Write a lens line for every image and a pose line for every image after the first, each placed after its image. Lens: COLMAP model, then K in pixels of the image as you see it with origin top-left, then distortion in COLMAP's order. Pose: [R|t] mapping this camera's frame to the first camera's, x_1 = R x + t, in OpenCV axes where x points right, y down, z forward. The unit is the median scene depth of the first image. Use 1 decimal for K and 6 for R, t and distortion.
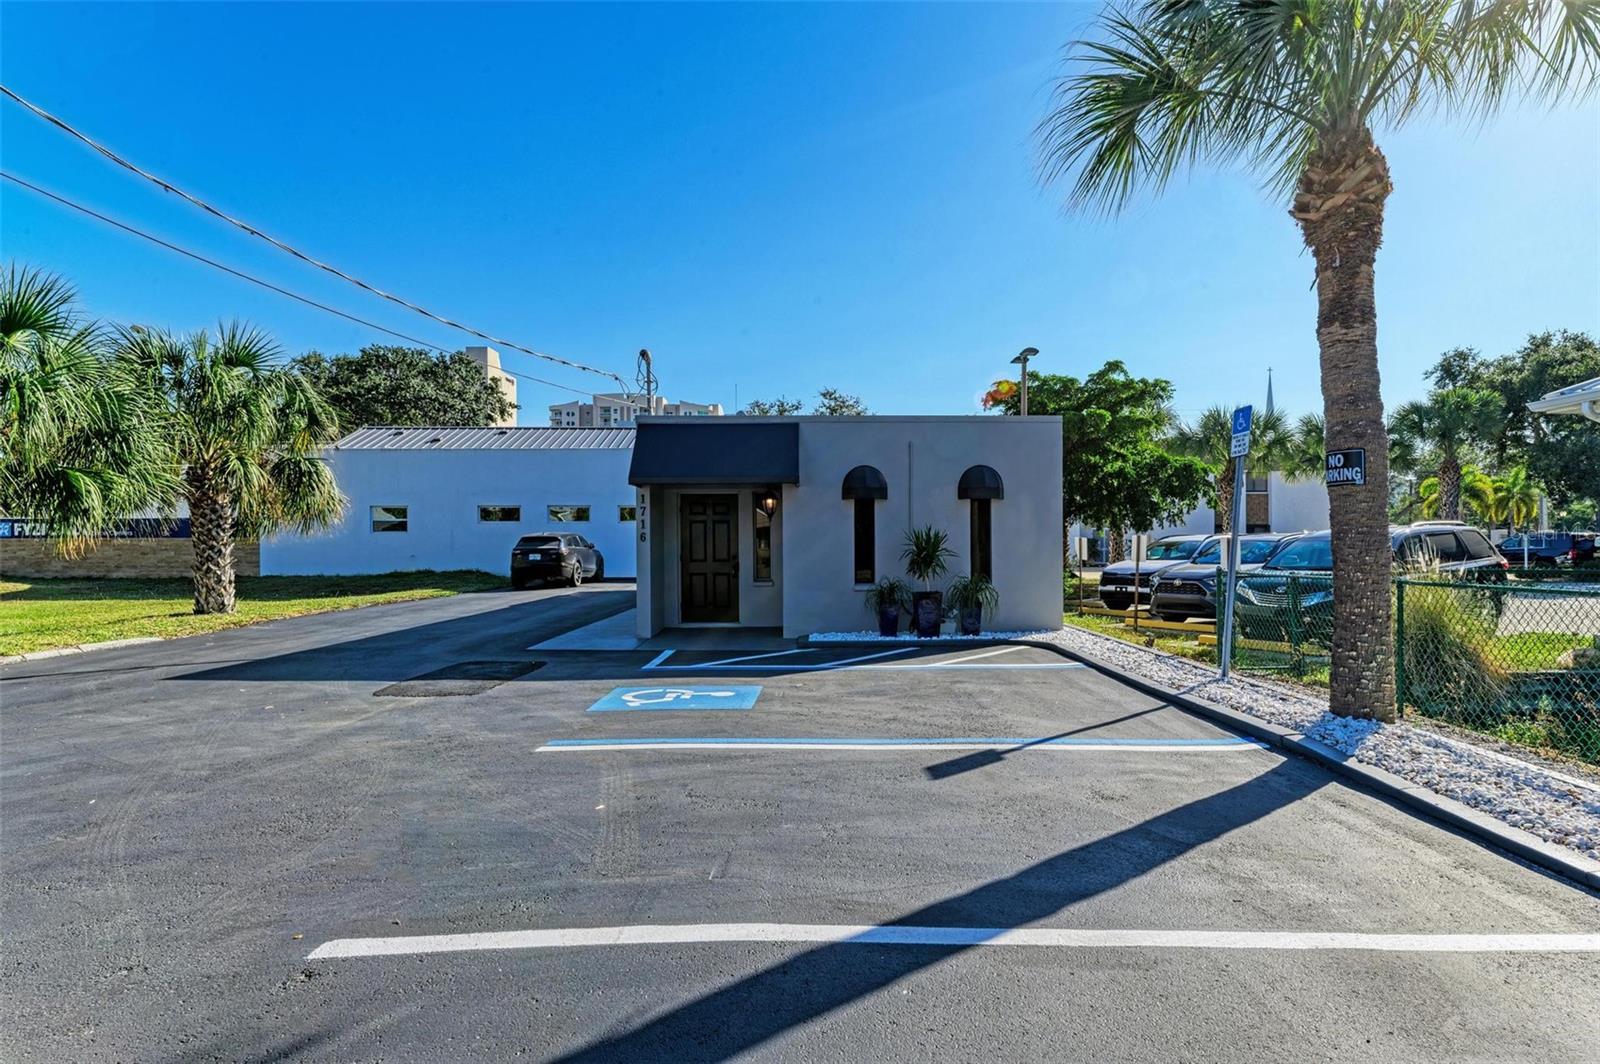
lens RADIAL K [[867.7, 0, 800.2], [0, 867.7, 532.5], [0, 0, 1]] dist [0.024008, 0.000582]
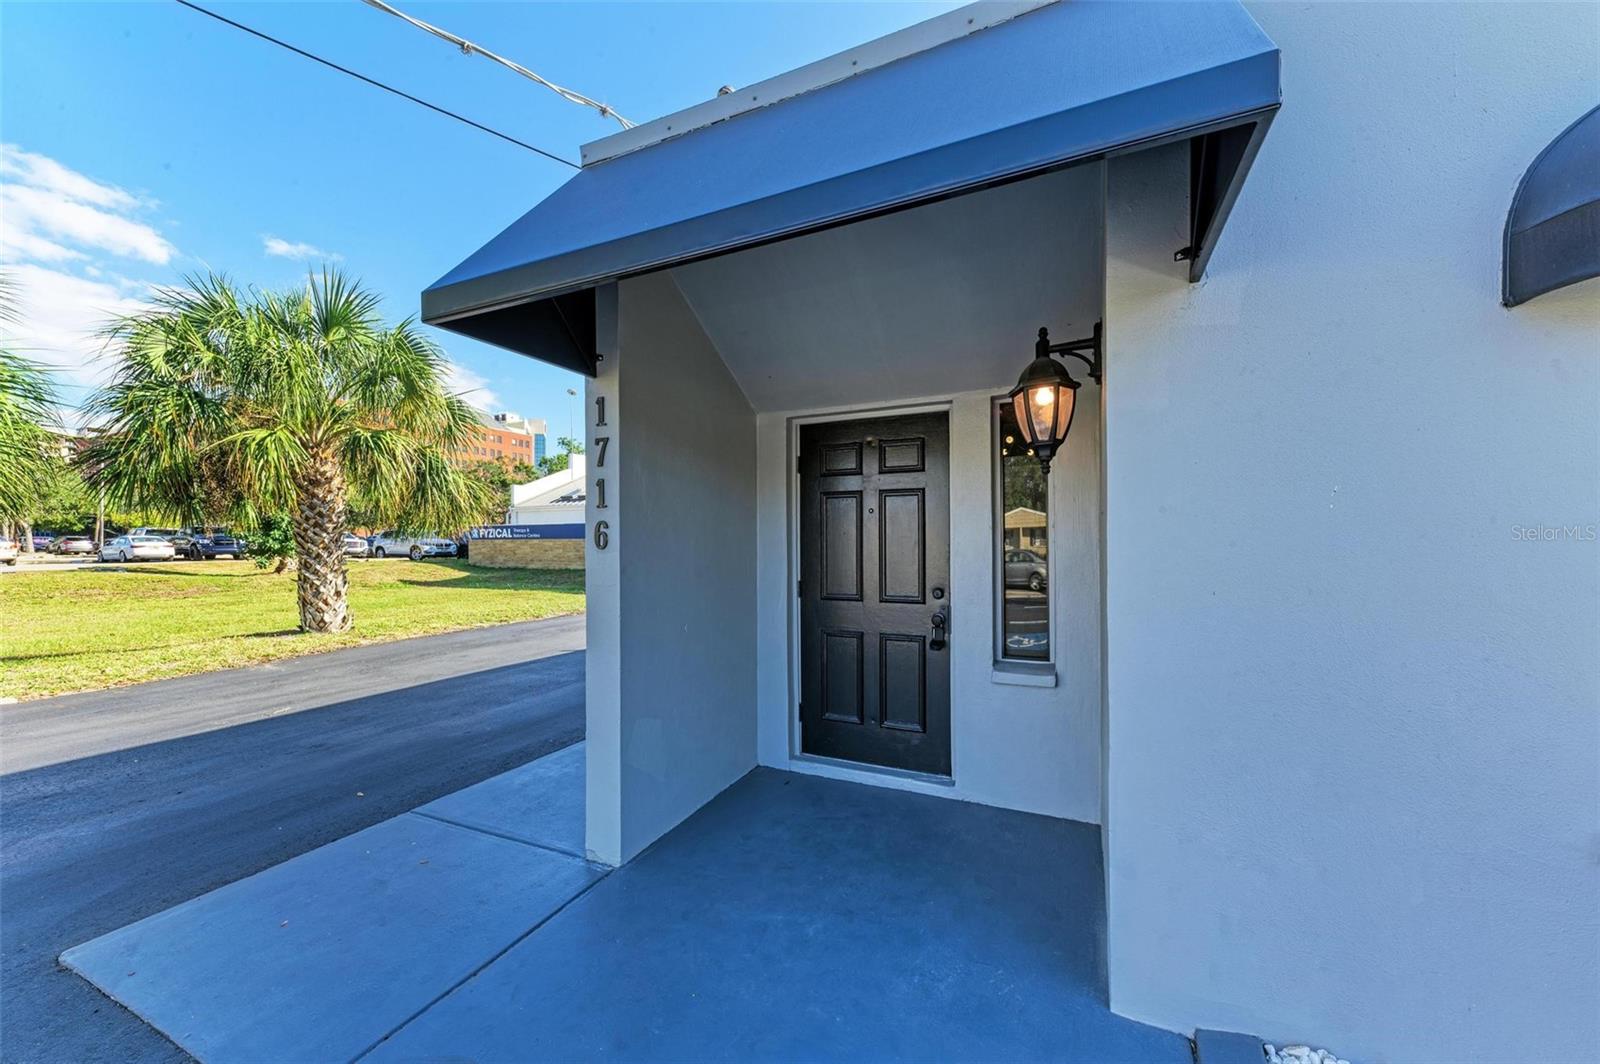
lens RADIAL K [[601.6, 0, 803.6], [0, 601.6, 545.0], [0, 0, 1]] dist [0.011156, -0.001080]
pose [[0.908703, 0.000661, -0.417443, -0.023065], [0.007206, 0.999825, 0.017270, 0.004992], [0.417382, -0.018701, 0.908539, 0.748561]]
